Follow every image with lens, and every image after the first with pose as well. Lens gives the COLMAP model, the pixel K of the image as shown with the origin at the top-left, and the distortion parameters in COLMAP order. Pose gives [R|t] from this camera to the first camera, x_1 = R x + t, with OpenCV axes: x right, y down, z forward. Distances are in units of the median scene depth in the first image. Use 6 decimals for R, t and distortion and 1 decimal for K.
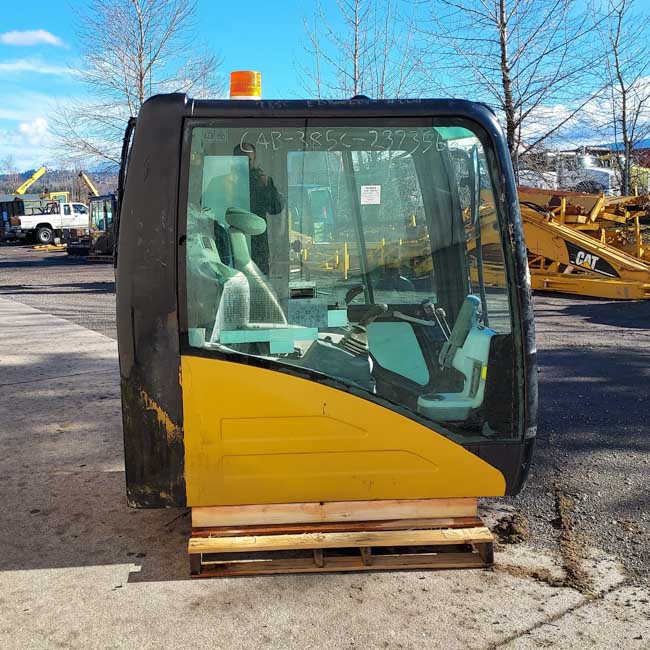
lens RADIAL K [[799.8, 0, 323.3], [0, 799.8, 341.7], [0, 0, 1]] dist [0.061380, -0.022936]
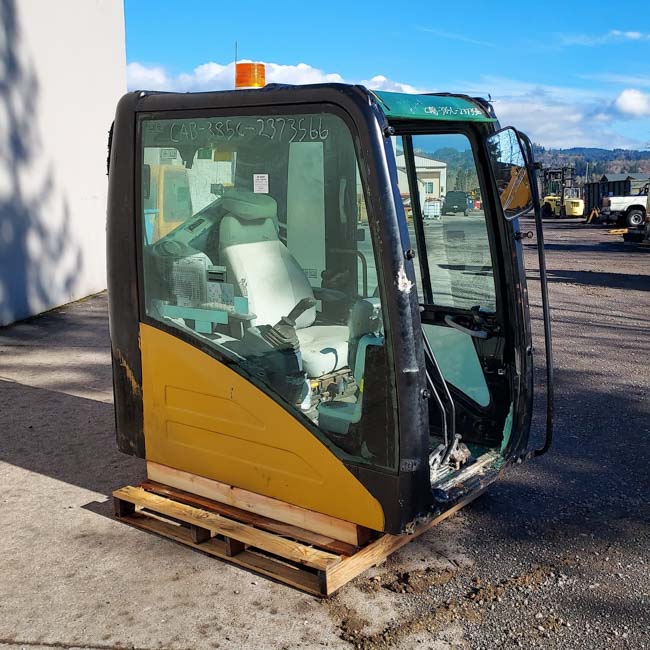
lens RADIAL K [[888.3, 0, 325.0], [0, 888.3, 325.0], [0, 0, 1]] dist [0.094419, 0.008447]
pose [[0.735065, 0.126236, -0.666141, 0.823219], [-0.134444, 0.990142, 0.039281, -0.061317], [0.664533, 0.060684, 0.744791, 0.233976]]
